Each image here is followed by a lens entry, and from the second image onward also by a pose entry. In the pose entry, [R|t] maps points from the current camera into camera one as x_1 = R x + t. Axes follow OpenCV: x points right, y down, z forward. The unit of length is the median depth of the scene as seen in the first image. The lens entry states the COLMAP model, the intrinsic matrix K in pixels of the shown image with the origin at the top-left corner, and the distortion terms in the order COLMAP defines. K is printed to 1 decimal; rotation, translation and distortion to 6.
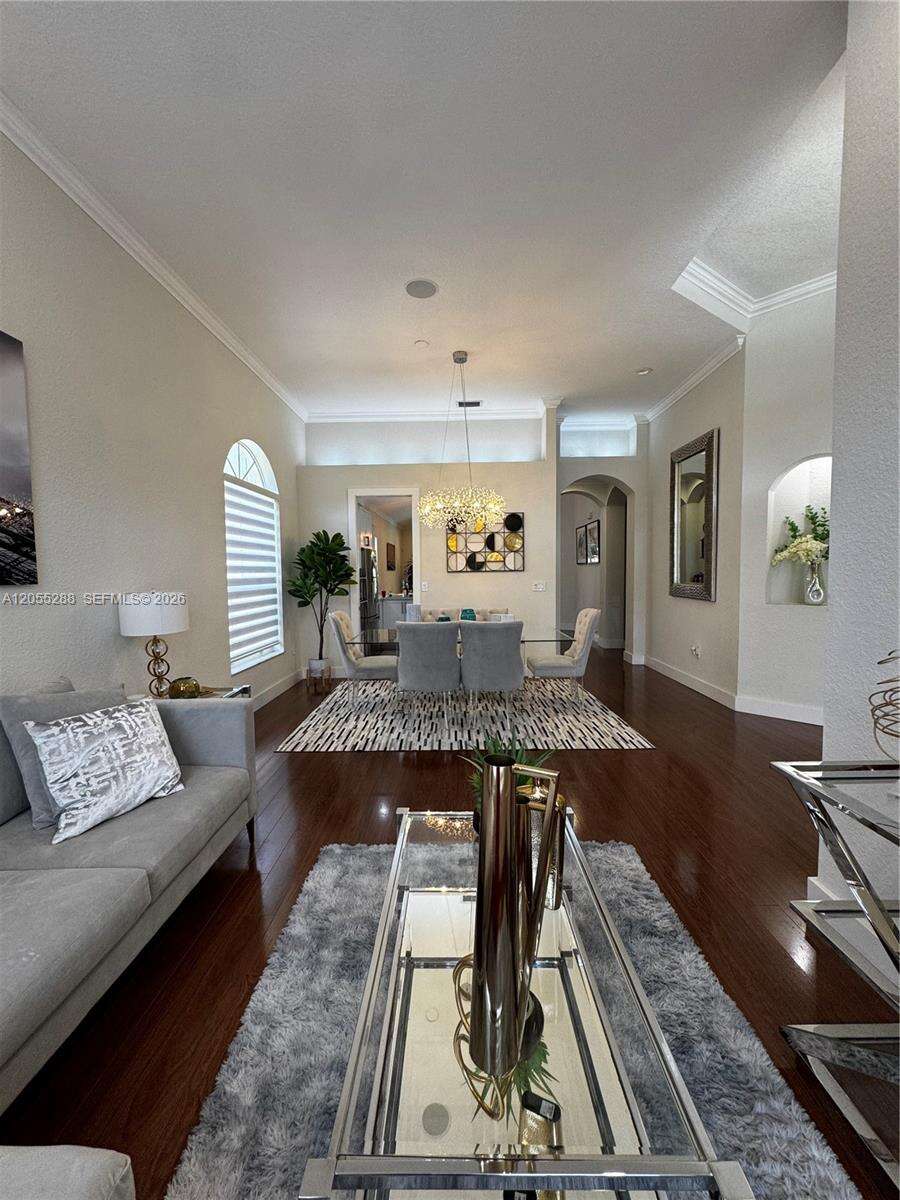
lens RADIAL K [[479.3, 0, 450.7], [0, 479.3, 600.4], [0, 0, 1]] dist [-0.000785, 0.000200]
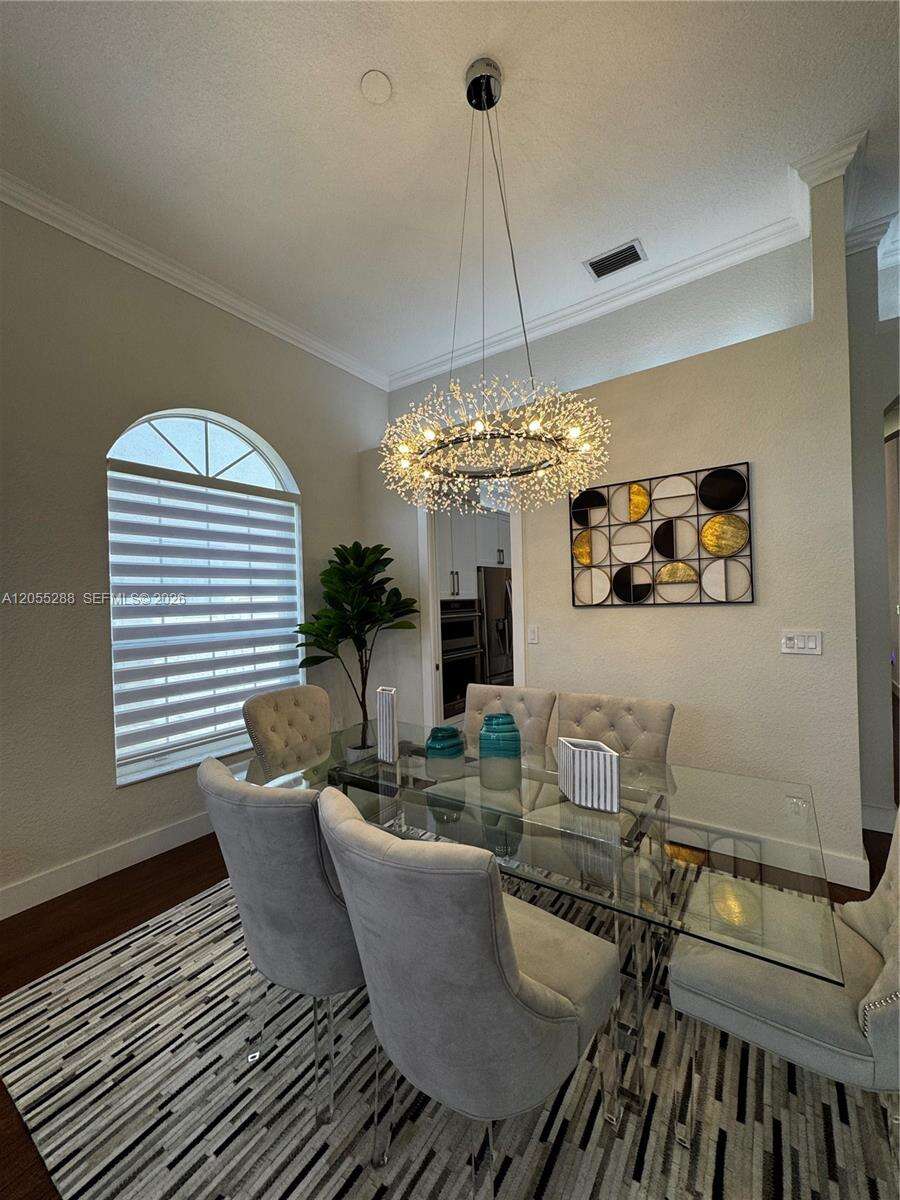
lens RADIAL K [[479.3, 0, 450.7], [0, 479.3, 600.4], [0, 0, 1]] dist [-0.000785, 0.000200]
pose [[0.828277, -0.011408, -0.560203, 0.217813], [-0.014537, 0.999019, -0.041838, -0.056110], [0.560130, 0.042797, 0.827298, 0.670017]]
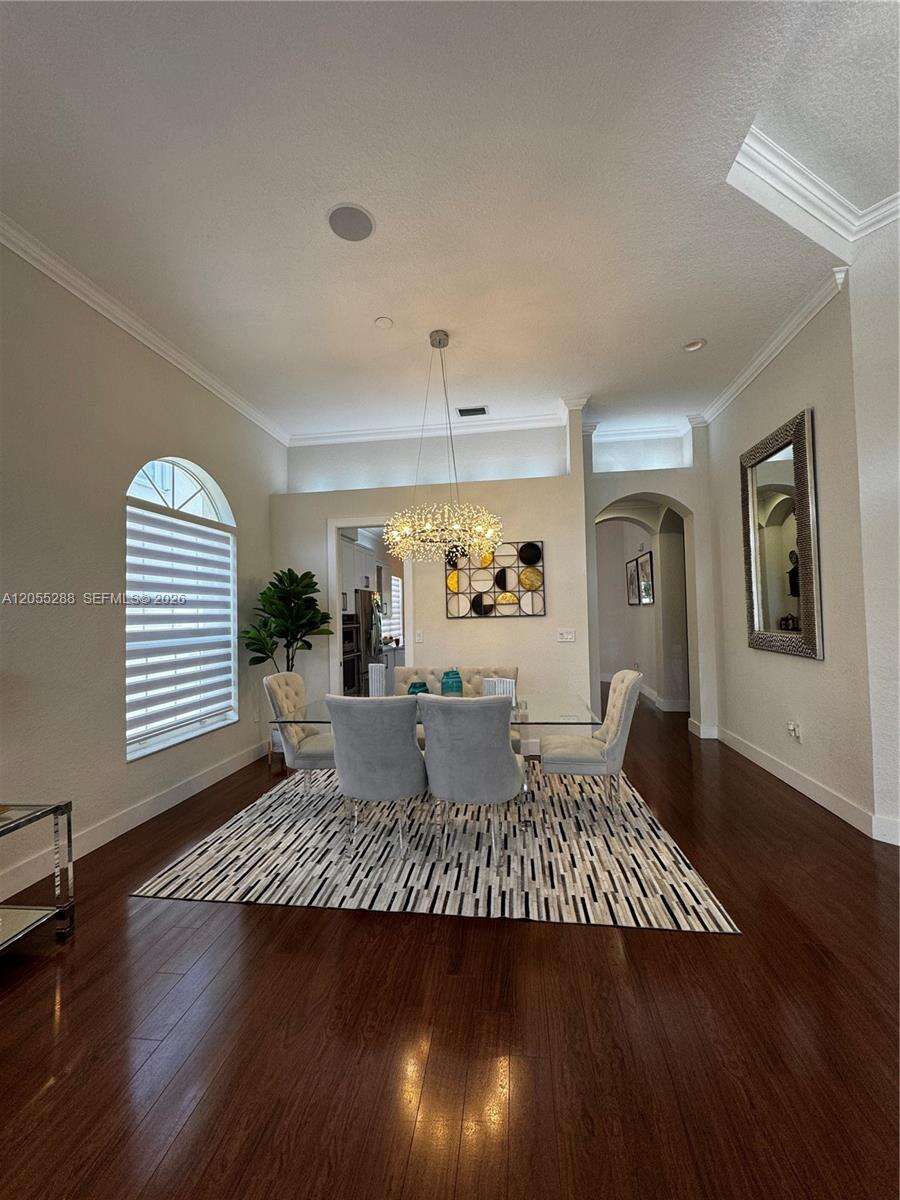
lens RADIAL K [[479.3, 0, 450.7], [0, 479.3, 600.4], [0, 0, 1]] dist [-0.000785, 0.000200]
pose [[0.992313, -0.014098, -0.122950, 0.126154], [0.003390, 0.996214, -0.086873, -0.025538], [0.123709, 0.085789, 0.988603, 0.281666]]
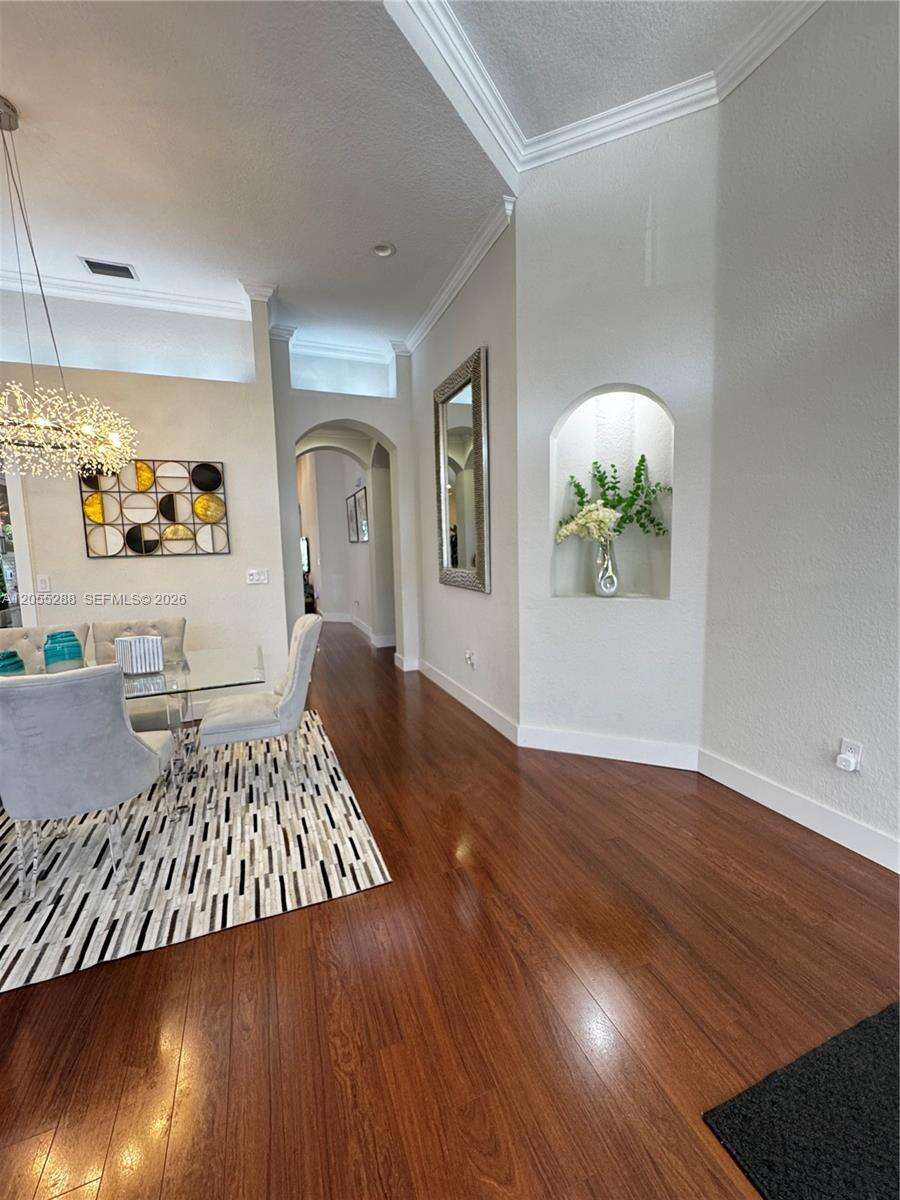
lens RADIAL K [[482.2, 0, 450.9], [0, 482.2, 600.7], [0, 0, 1]] dist [-0.001857, 0.000192]
pose [[0.922578, -0.052949, 0.382160, 0.228262], [0.035717, 0.998006, 0.052050, -0.028240], [-0.384154, -0.034371, 0.922629, 0.366205]]
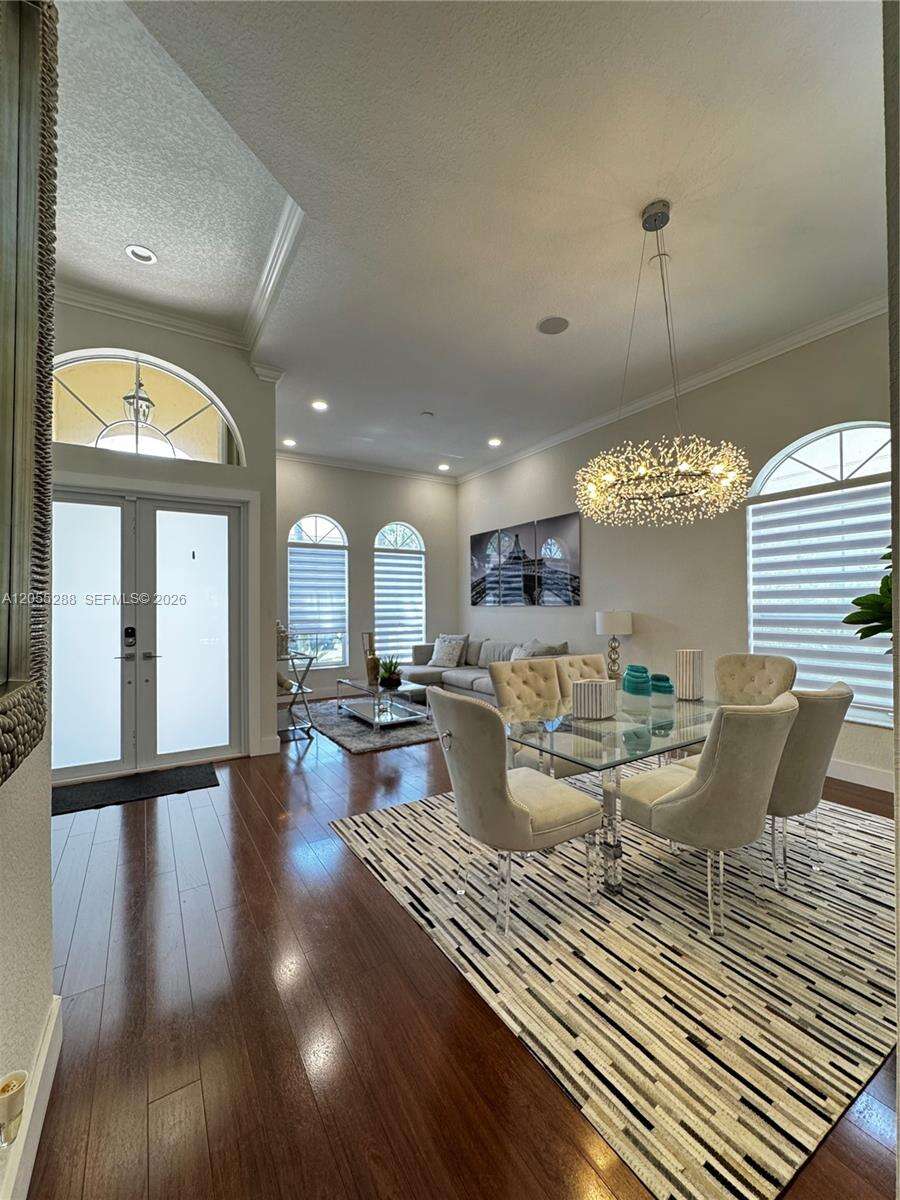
lens RADIAL K [[479.3, 0, 450.7], [0, 479.3, 600.4], [0, 0, 1]] dist [-0.000785, 0.000200]
pose [[-0.838424, 0.012048, -0.544886, 0.530544], [-0.015091, 0.998859, 0.045307, -0.081945], [0.544810, 0.046209, -0.837286, 1.359879]]
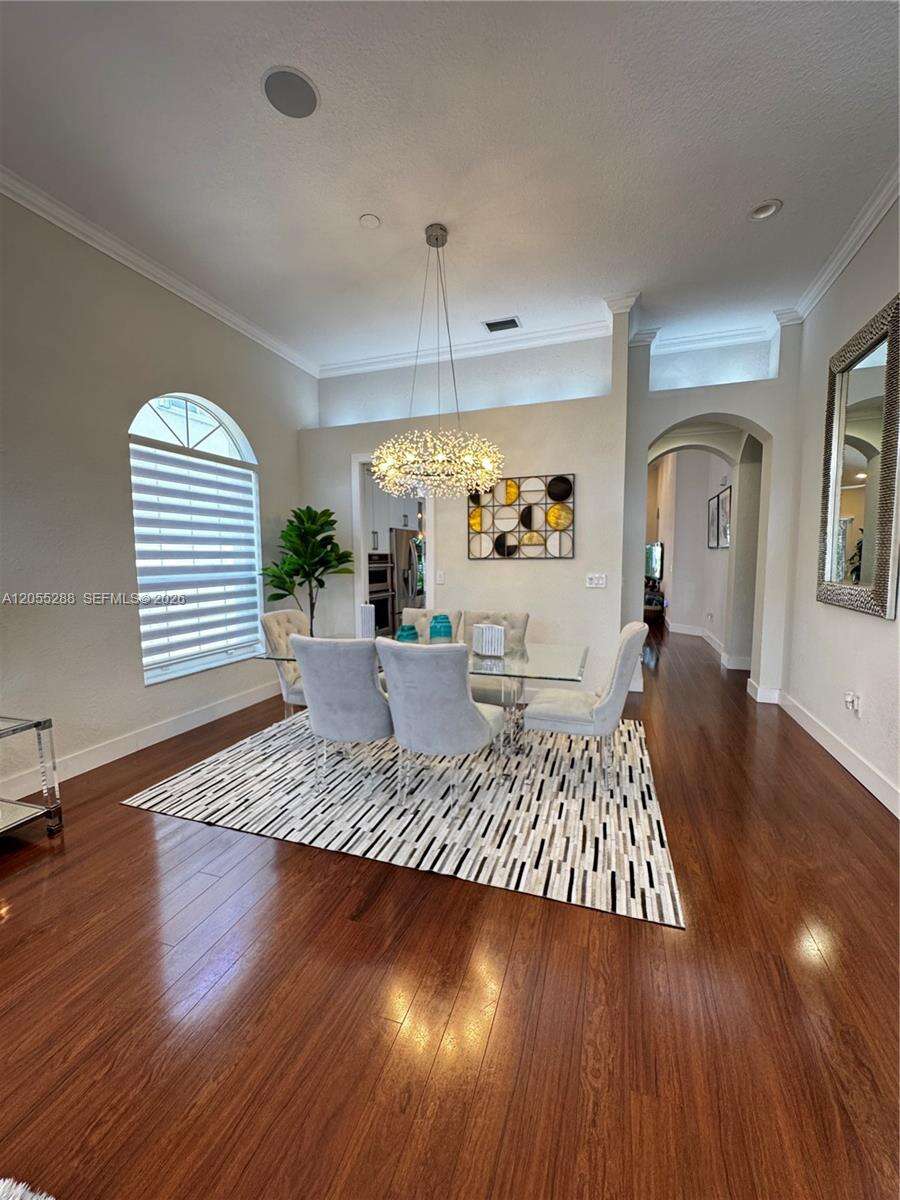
lens RADIAL K [[482.2, 0, 450.9], [0, 482.2, 600.7], [0, 0, 1]] dist [-0.001857, 0.000192]
pose [[0.950492, 0.034696, -0.308805, 0.262046], [-0.024190, 0.998993, 0.037788, -0.028996], [0.309805, -0.028447, 0.950375, 0.358764]]
